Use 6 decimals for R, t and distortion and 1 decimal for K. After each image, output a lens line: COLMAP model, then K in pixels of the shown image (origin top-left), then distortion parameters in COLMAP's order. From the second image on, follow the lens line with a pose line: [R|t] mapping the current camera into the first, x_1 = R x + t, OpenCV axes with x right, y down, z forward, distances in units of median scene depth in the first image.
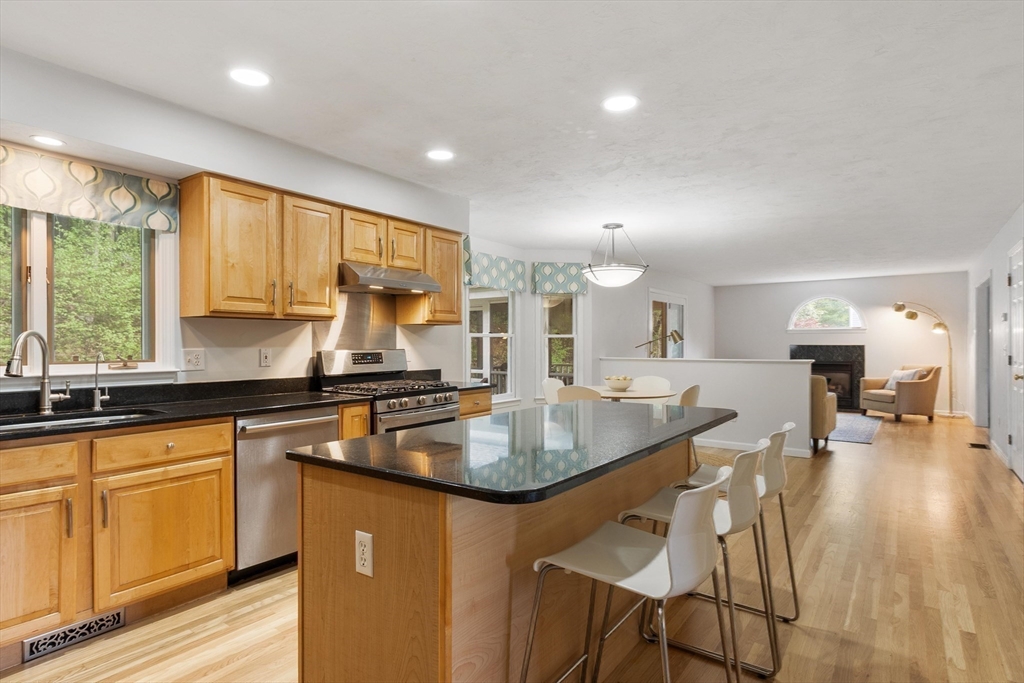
lens RADIAL K [[539.1, 0, 512.0], [0, 539.1, 341.5], [0, 0, 1]] dist [0.002697, 0.000794]
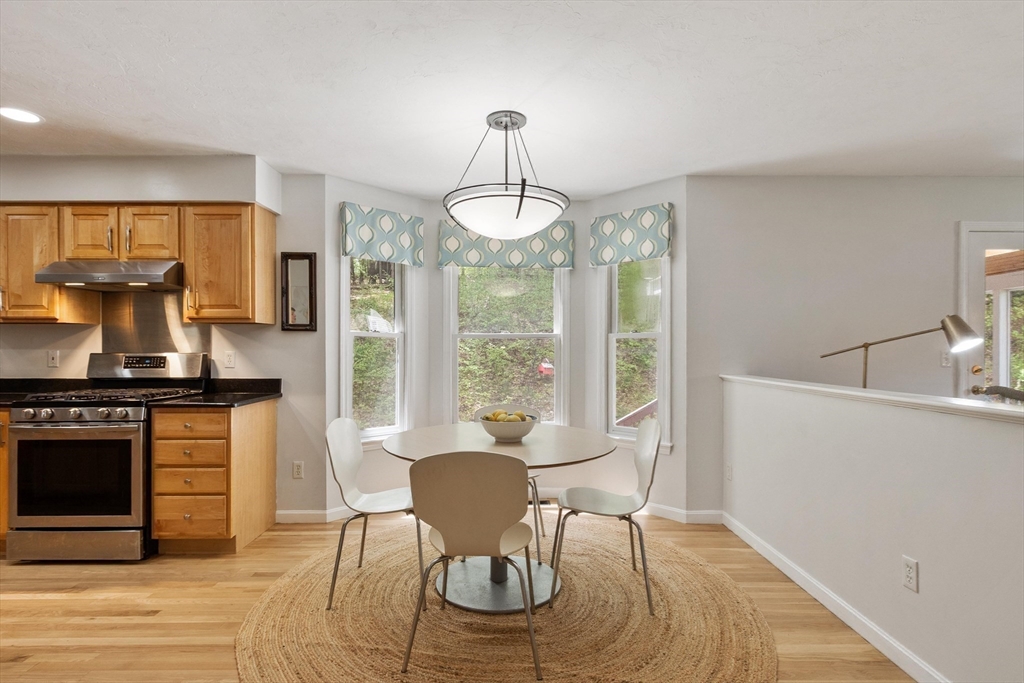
lens RADIAL K [[519.6, 0, 512.8], [0, 519.6, 345.8], [0, 0, 1]] dist [-0.000354, -0.000036]
pose [[0.597527, -0.001460, -0.801848, 0.707600], [0.000116, 0.999998, -0.001734, 0.004053], [0.801849, 0.000943, 0.597526, 0.844761]]
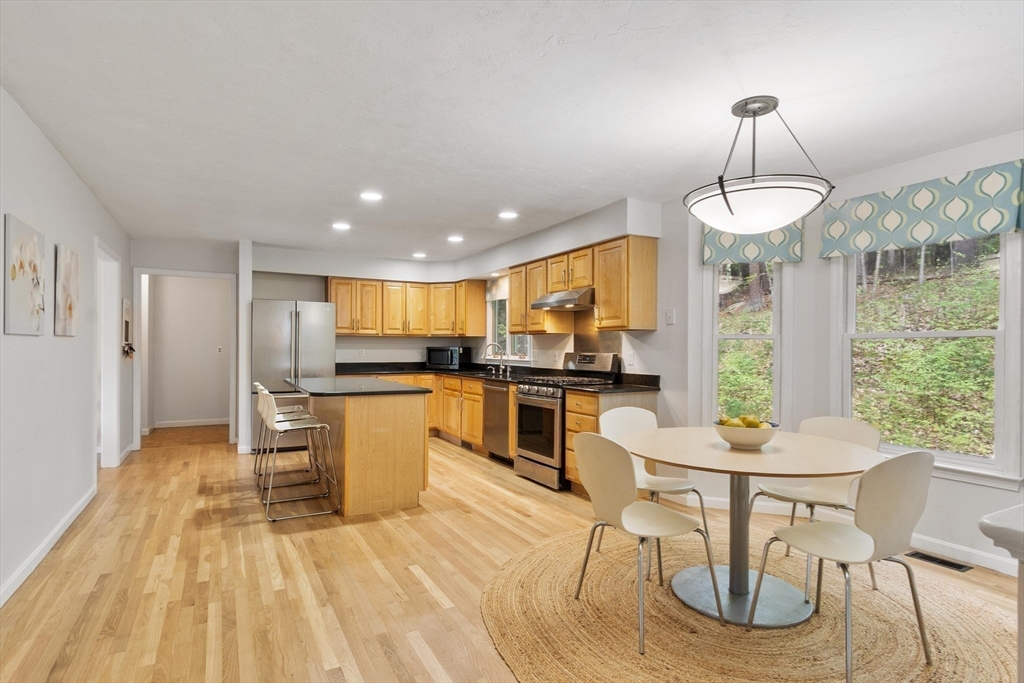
lens RADIAL K [[538.0, 0, 509.7], [0, 538.0, 347.0], [0, 0, 1]] dist [0.000639, -0.000315]
pose [[-0.427842, -0.003608, -0.903846, 0.859967], [-0.003293, 0.999992, -0.002433, 0.004595], [0.903848, 0.001936, -0.427850, 1.206239]]
